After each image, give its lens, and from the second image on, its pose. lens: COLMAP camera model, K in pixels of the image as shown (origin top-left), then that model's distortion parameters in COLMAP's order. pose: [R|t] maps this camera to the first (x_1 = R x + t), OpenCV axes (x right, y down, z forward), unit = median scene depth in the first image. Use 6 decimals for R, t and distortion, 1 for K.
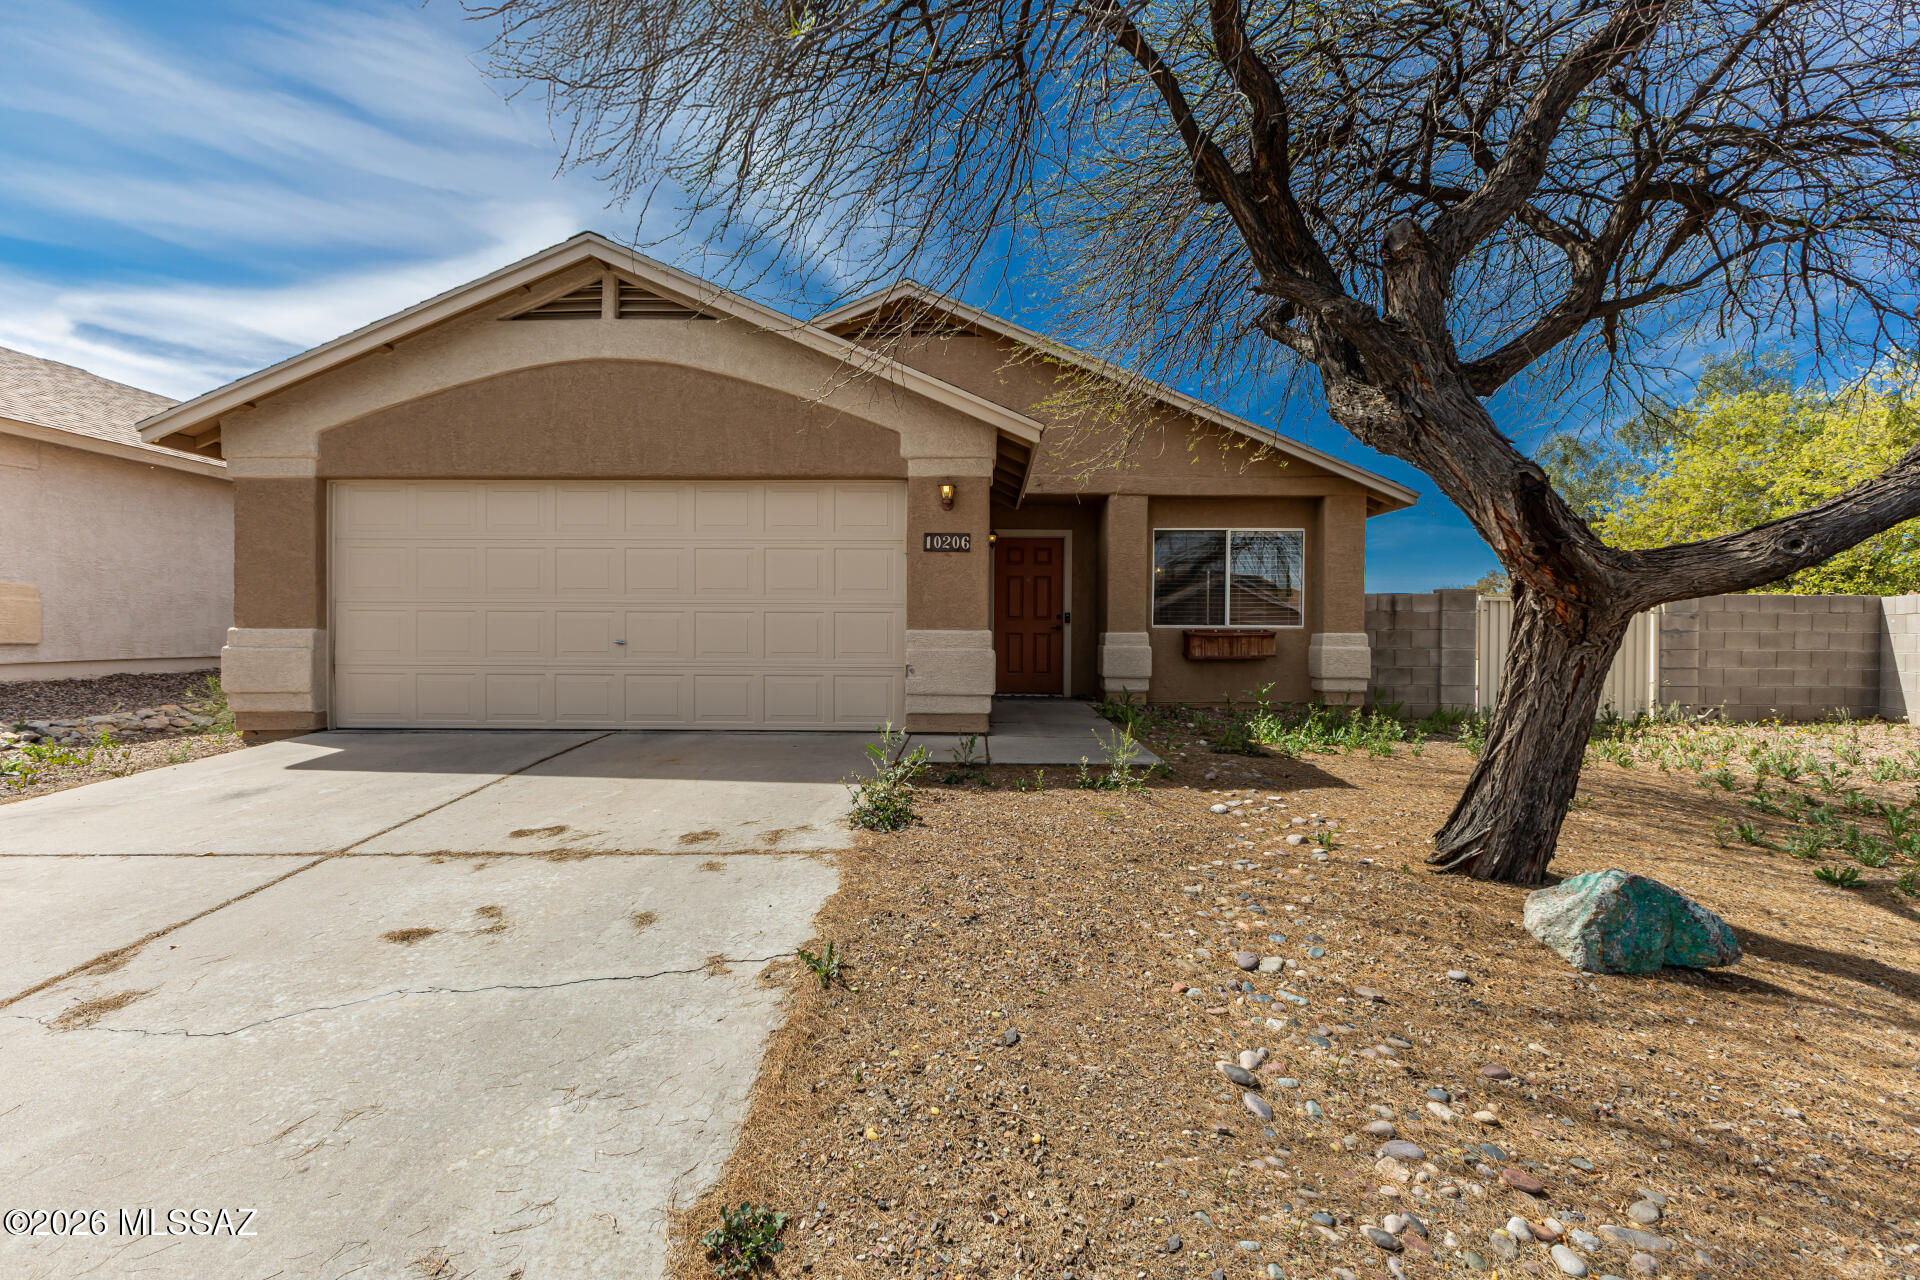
lens RADIAL K [[834.2, 0, 971.4], [0, 834.2, 630.8], [0, 0, 1]] dist [0.011757, -0.001432]
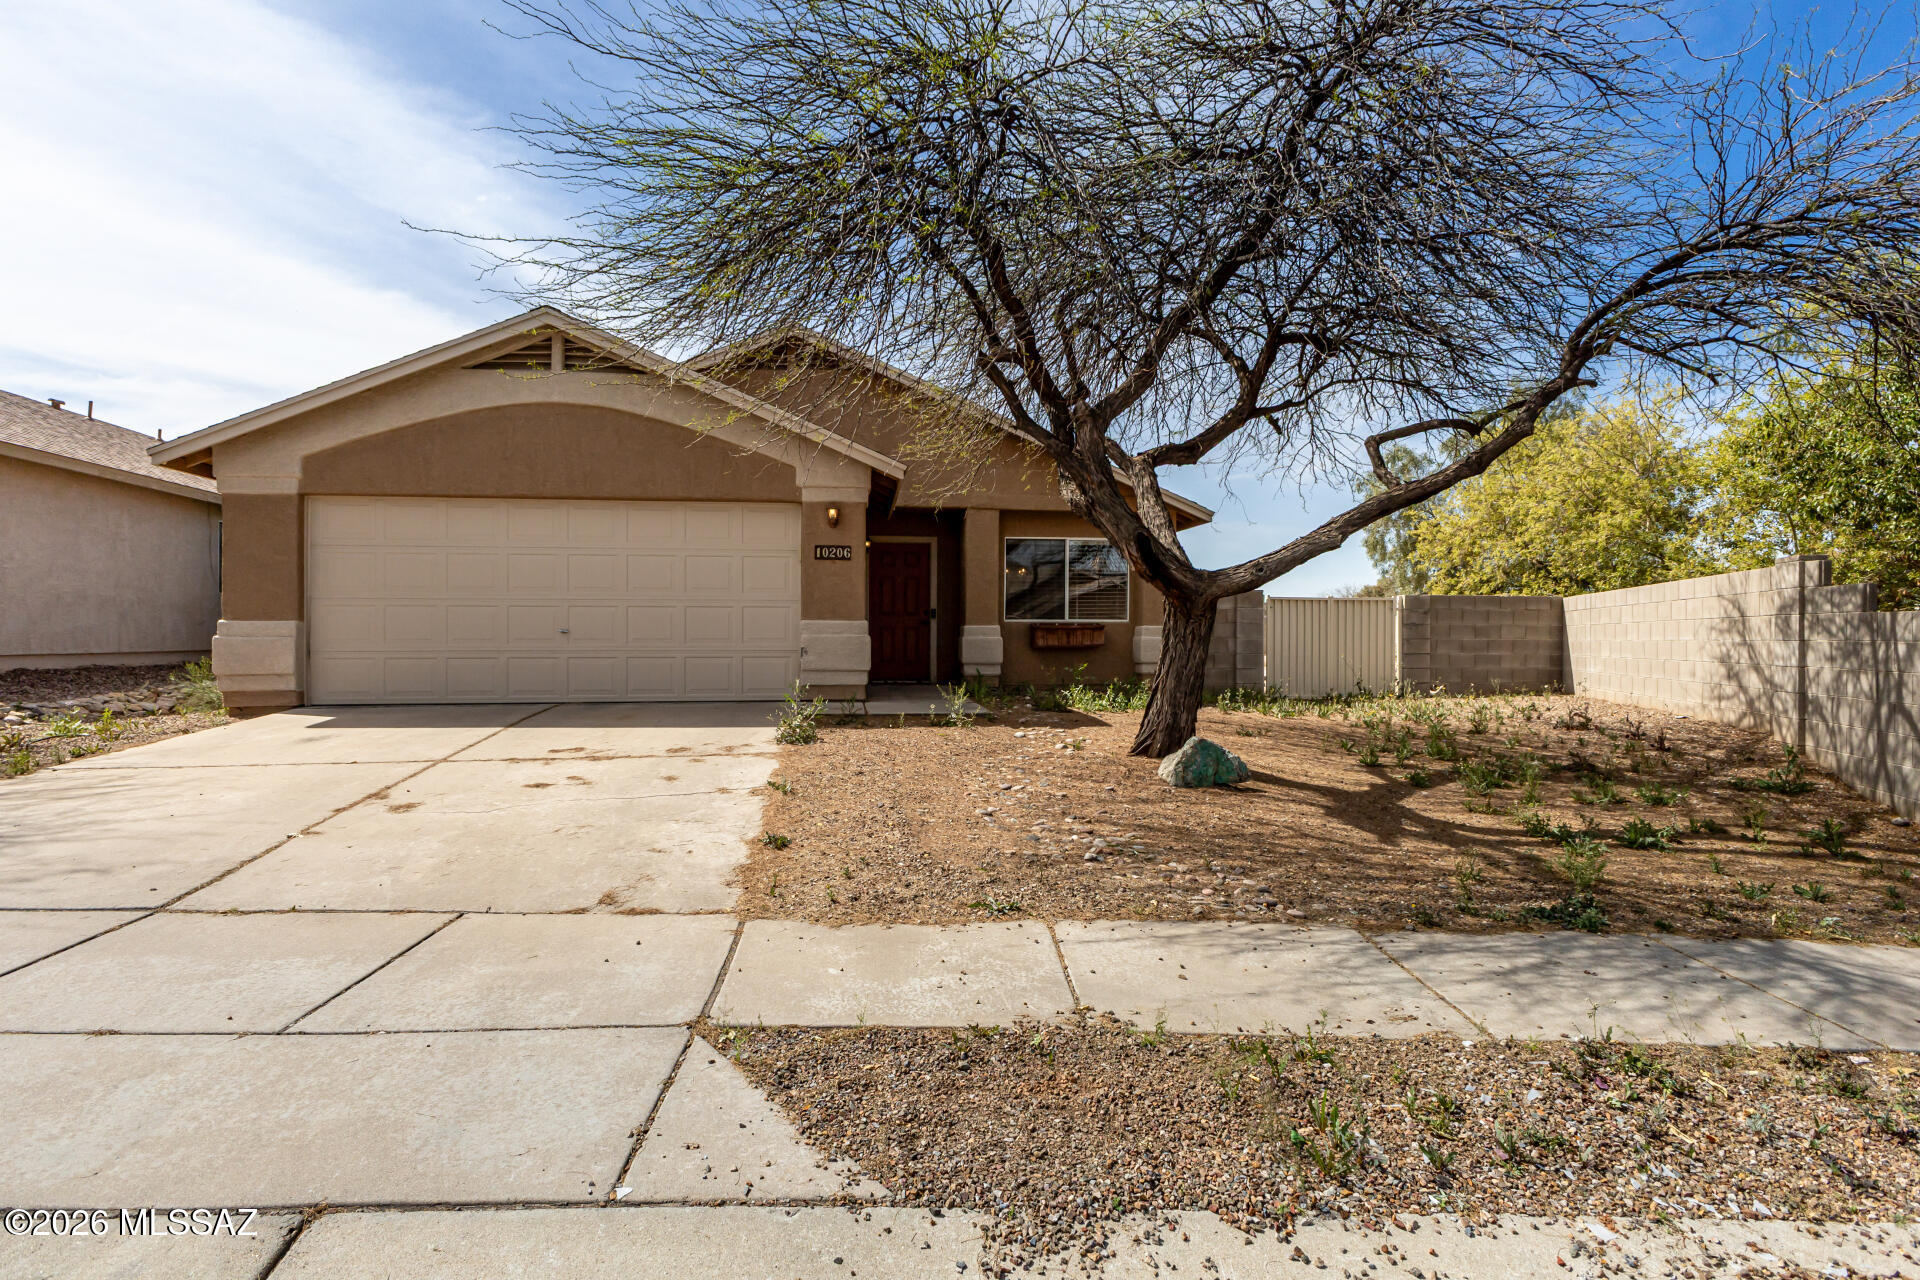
lens RADIAL K [[921.2, 0, 957.1], [0, 921.2, 630.3], [0, 0, 1]] dist [0.010922, -0.000384]
pose [[0.992353, -0.003012, 0.123397, -0.014510], [0.003401, 0.999990, -0.002940, 0.018482], [-0.123387, 0.003337, 0.992353, -0.429308]]
